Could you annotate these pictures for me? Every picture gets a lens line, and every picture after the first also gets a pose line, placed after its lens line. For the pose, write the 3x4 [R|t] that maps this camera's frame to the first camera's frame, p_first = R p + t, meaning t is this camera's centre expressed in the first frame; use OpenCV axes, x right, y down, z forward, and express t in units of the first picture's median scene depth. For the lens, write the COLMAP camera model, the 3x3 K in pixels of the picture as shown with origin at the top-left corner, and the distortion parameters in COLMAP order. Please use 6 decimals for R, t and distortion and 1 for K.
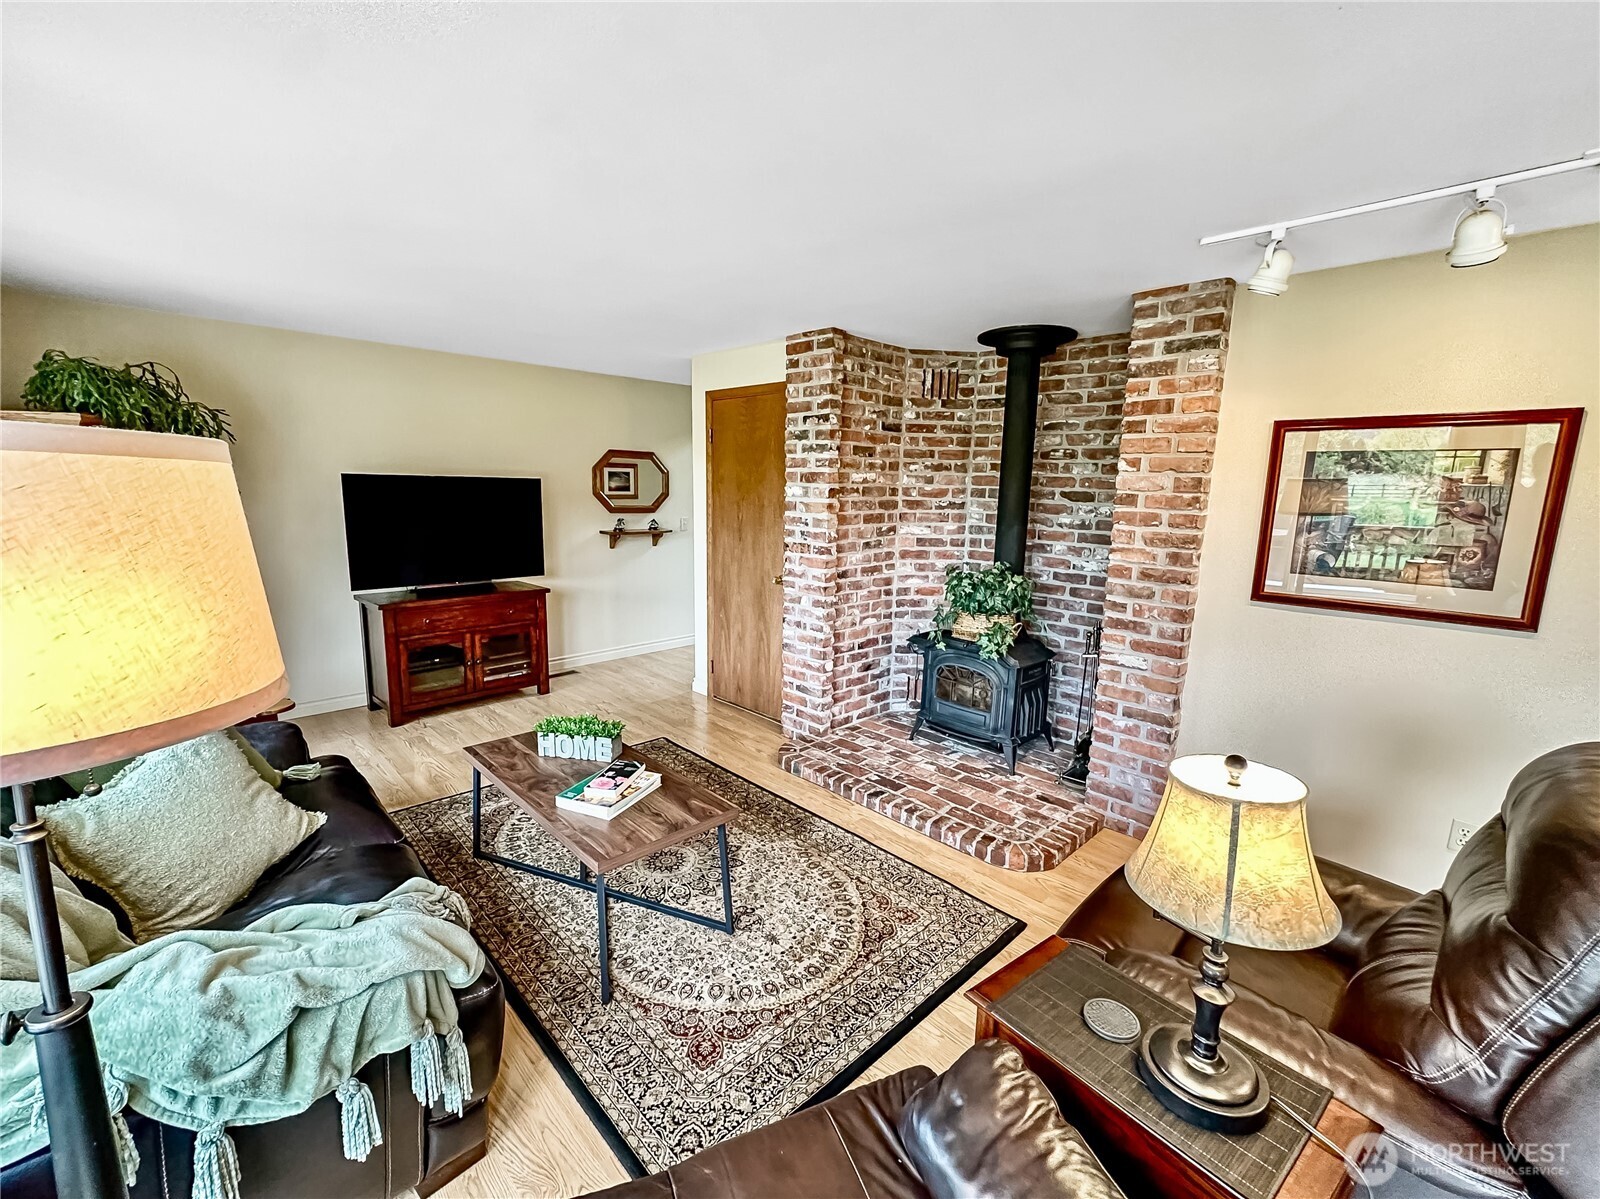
lens RADIAL K [[674.9, 0, 800.0], [0, 674.9, 599.5], [0, 0, 1]] dist [-0.000835, 0.000008]
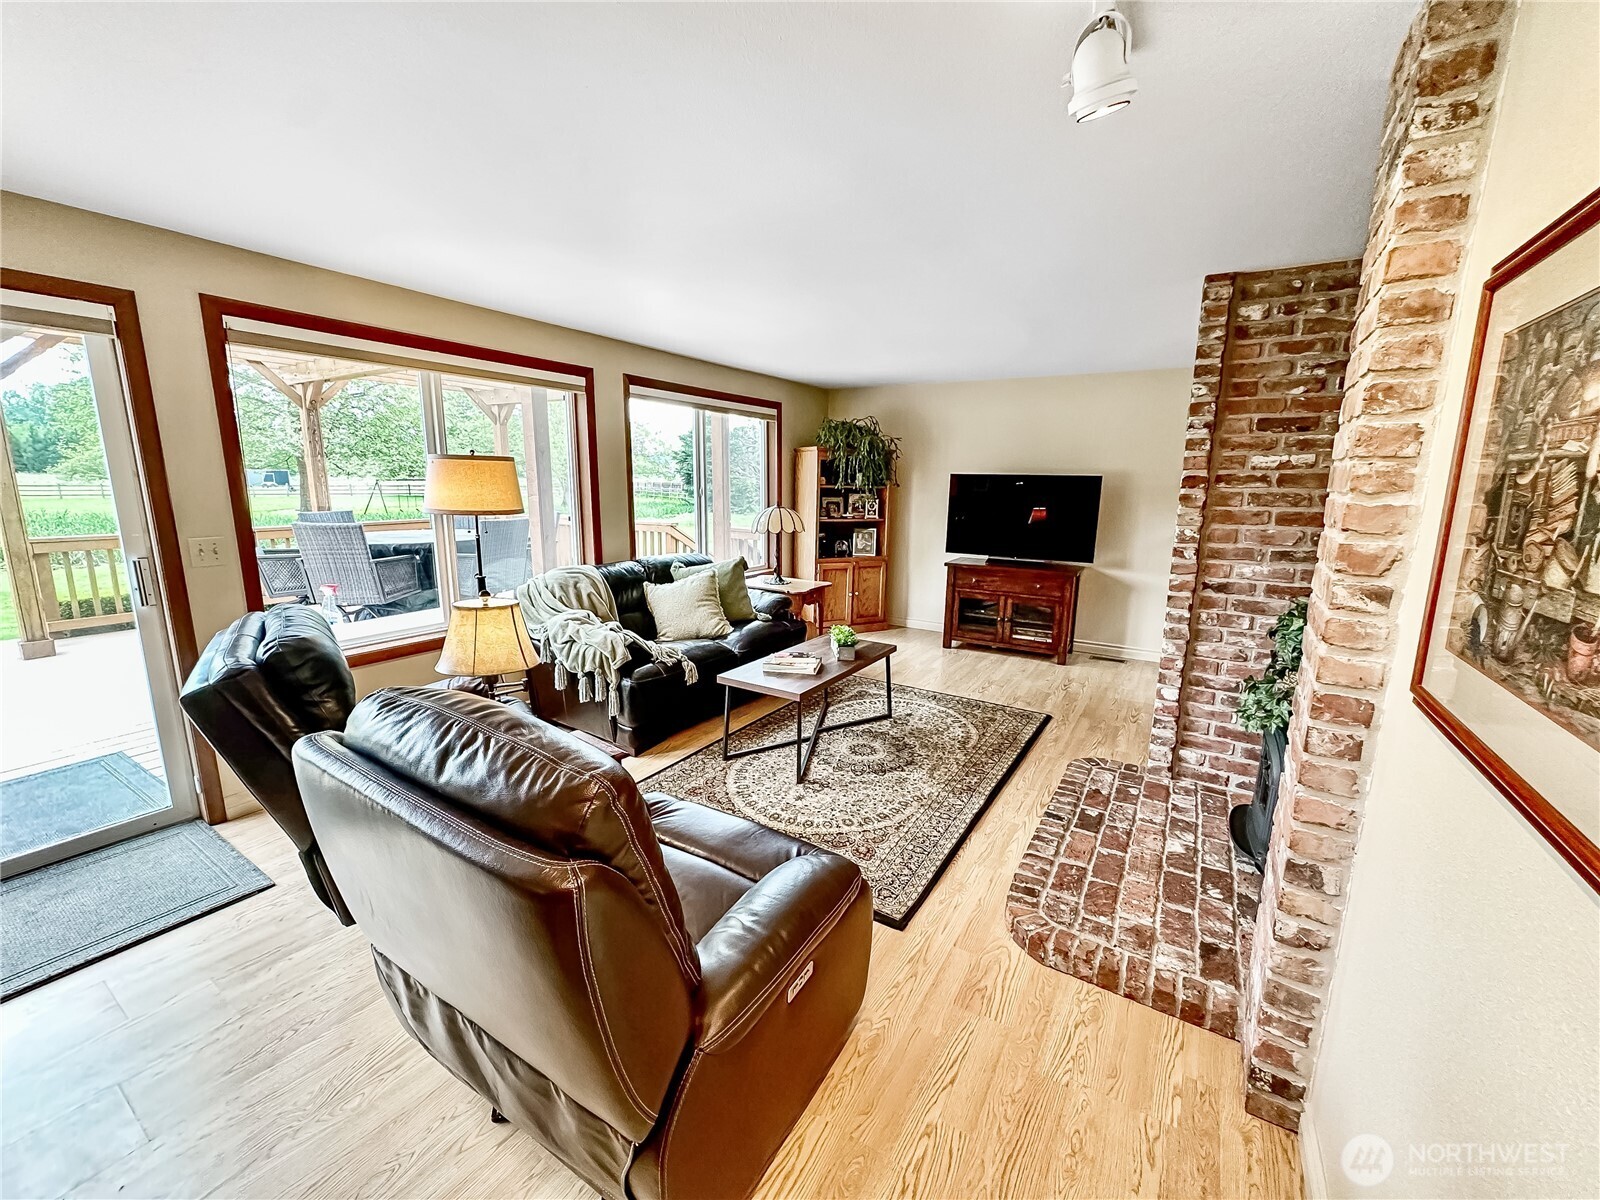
lens RADIAL K [[638.3, 0, 800.0], [0, 638.3, 600.0], [0, 0, 1]] dist [-0.000556, 0.000074]
pose [[0.235106, 0.164211, -0.957998, 0.692950], [-0.173180, 0.976931, 0.124956, -0.032980], [0.956417, 0.136528, 0.258121, 0.369406]]
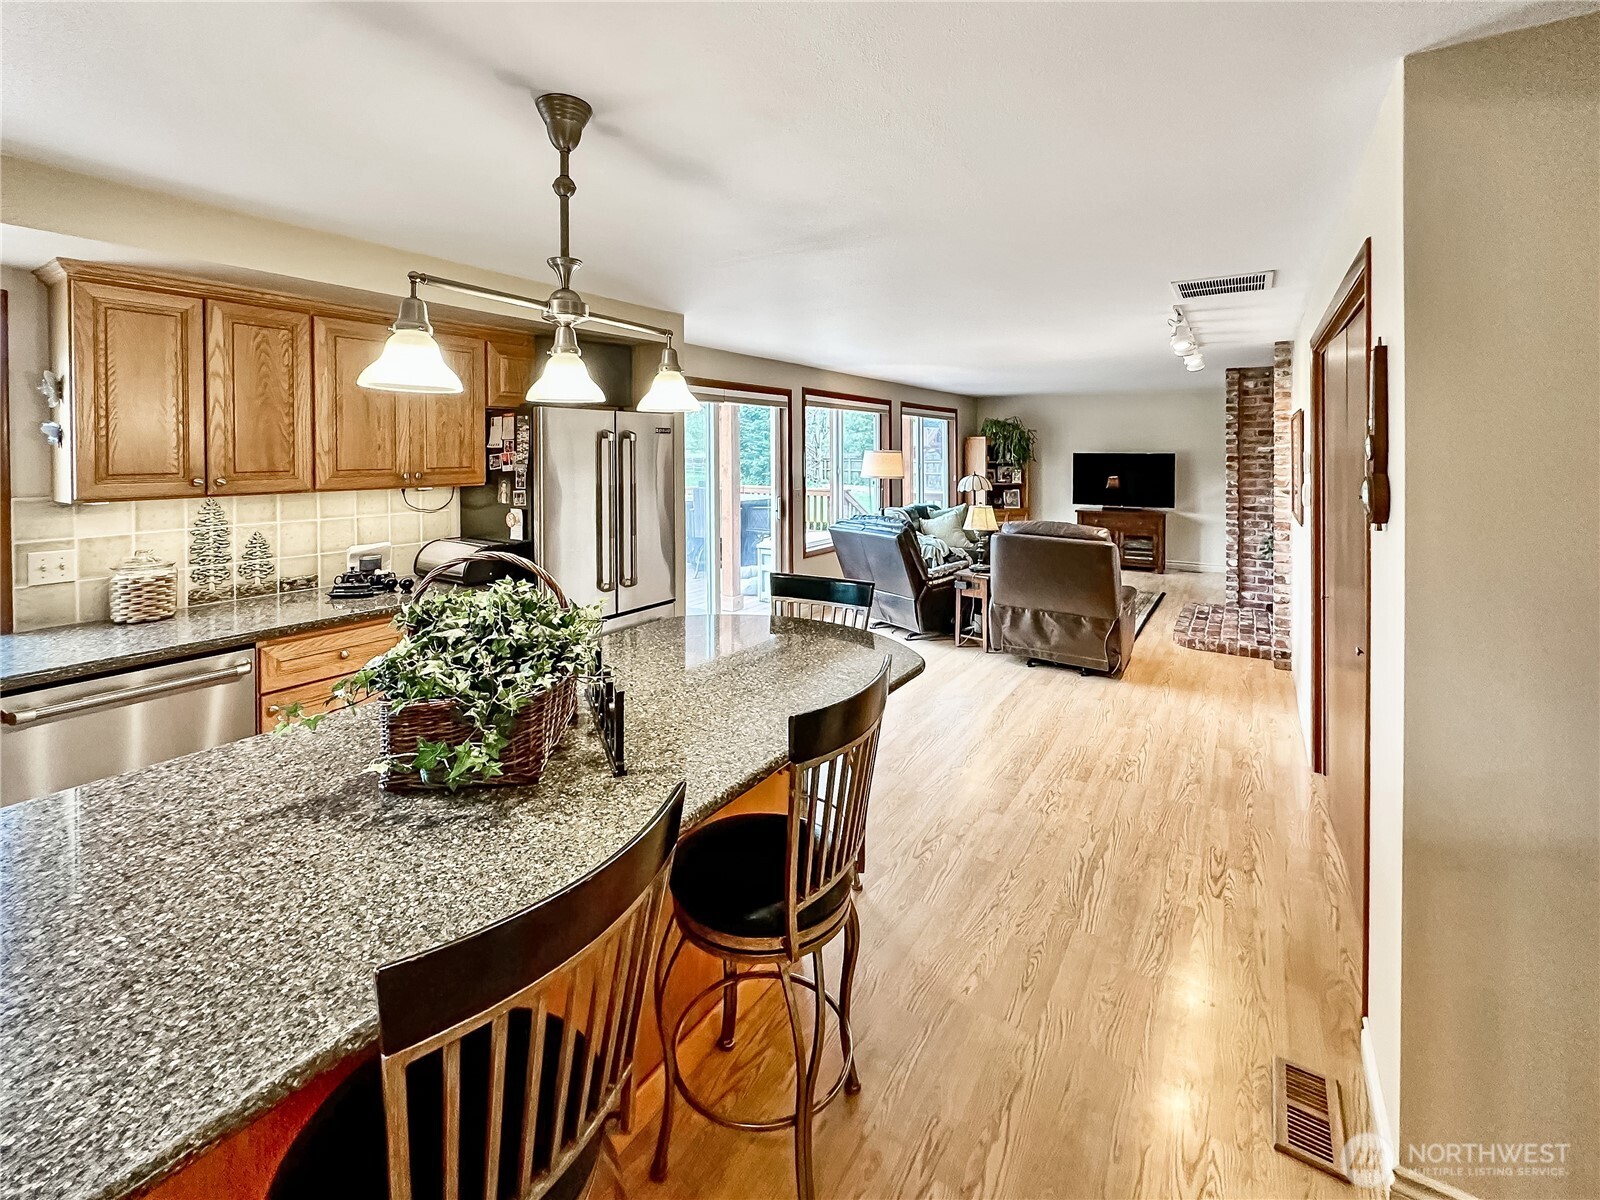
lens RADIAL K [[688.8, 0, 802.5], [0, 688.8, 457.5], [0, 0, 1]] dist [-0.000368, -0.000032]
pose [[0.219661, -0.012623, -0.975494, 1.518968], [-0.161150, 0.985711, -0.049043, 0.101536], [0.962174, 0.167974, 0.214488, -0.431077]]
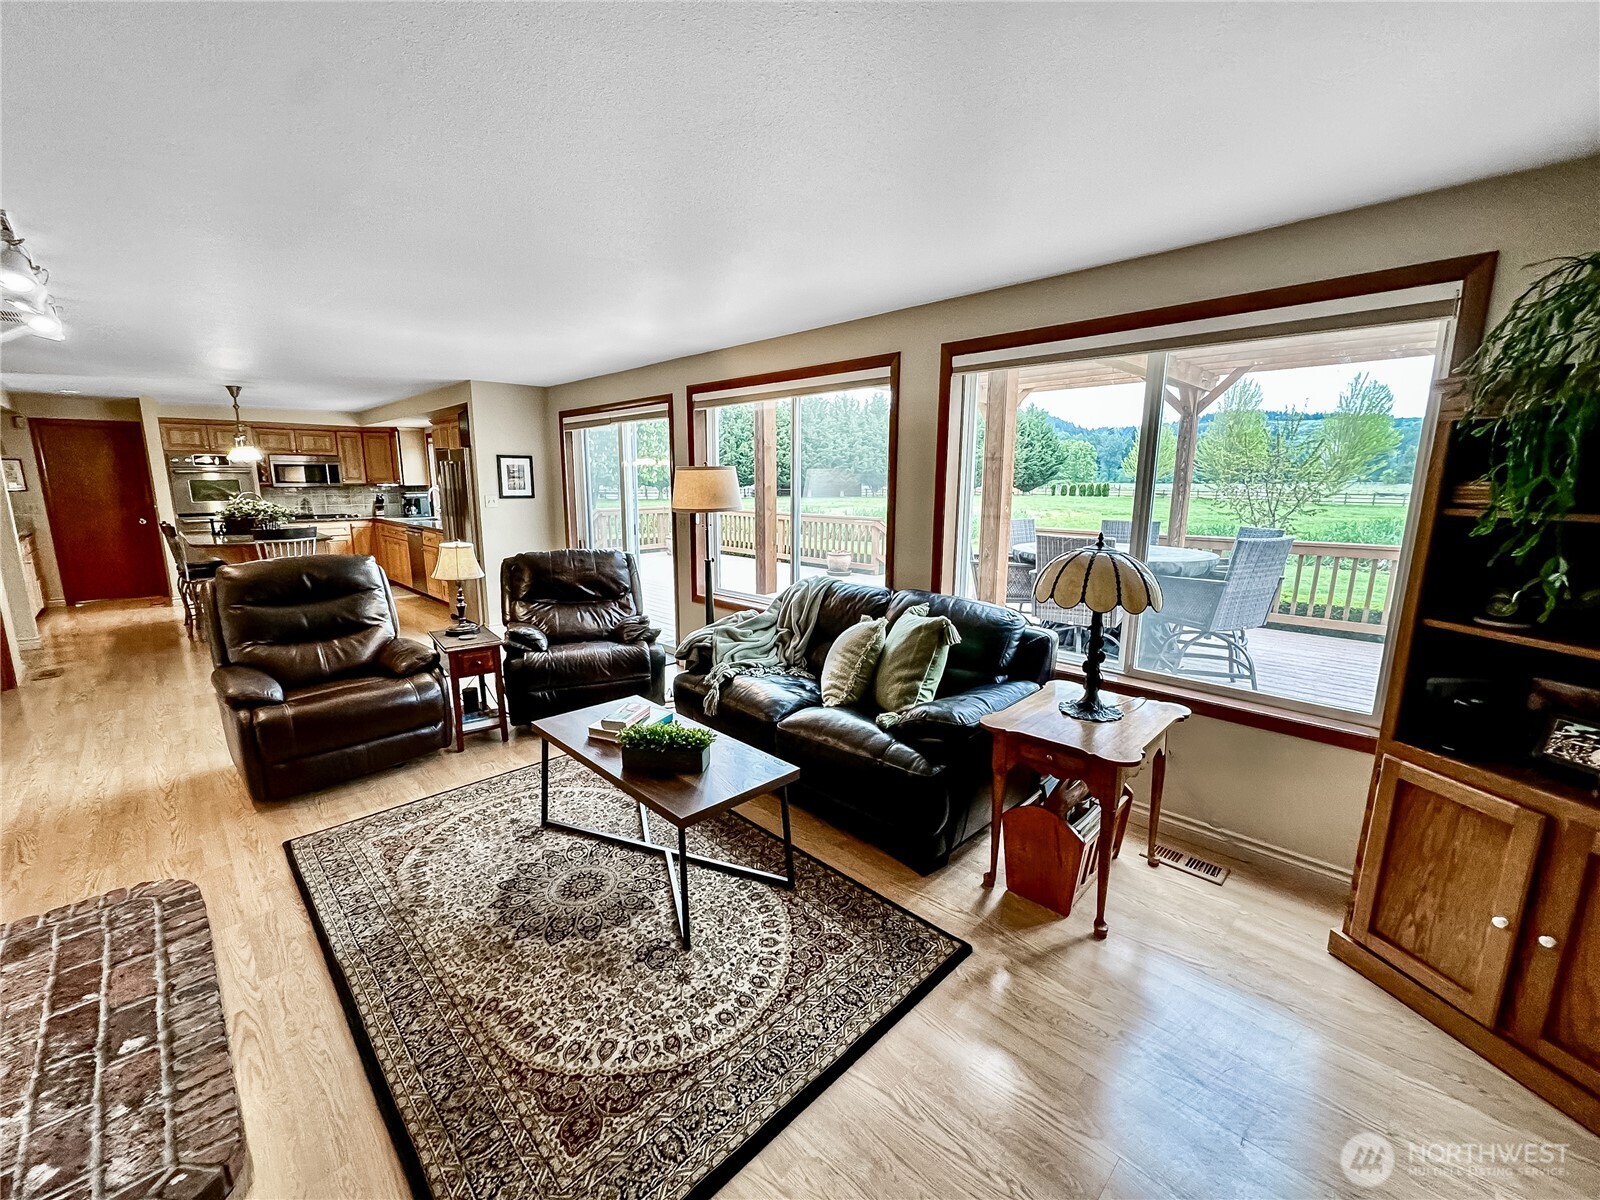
lens RADIAL K [[657.0, 0, 800.0], [0, 657.0, 600.0], [0, 0, 1]] dist [-0.000897, 0.000047]
pose [[-0.999729, -0.019855, -0.012138, -0.344405], [-0.022836, 0.937389, 0.347534, -0.210297], [0.004478, 0.347717, -0.937589, 1.237552]]
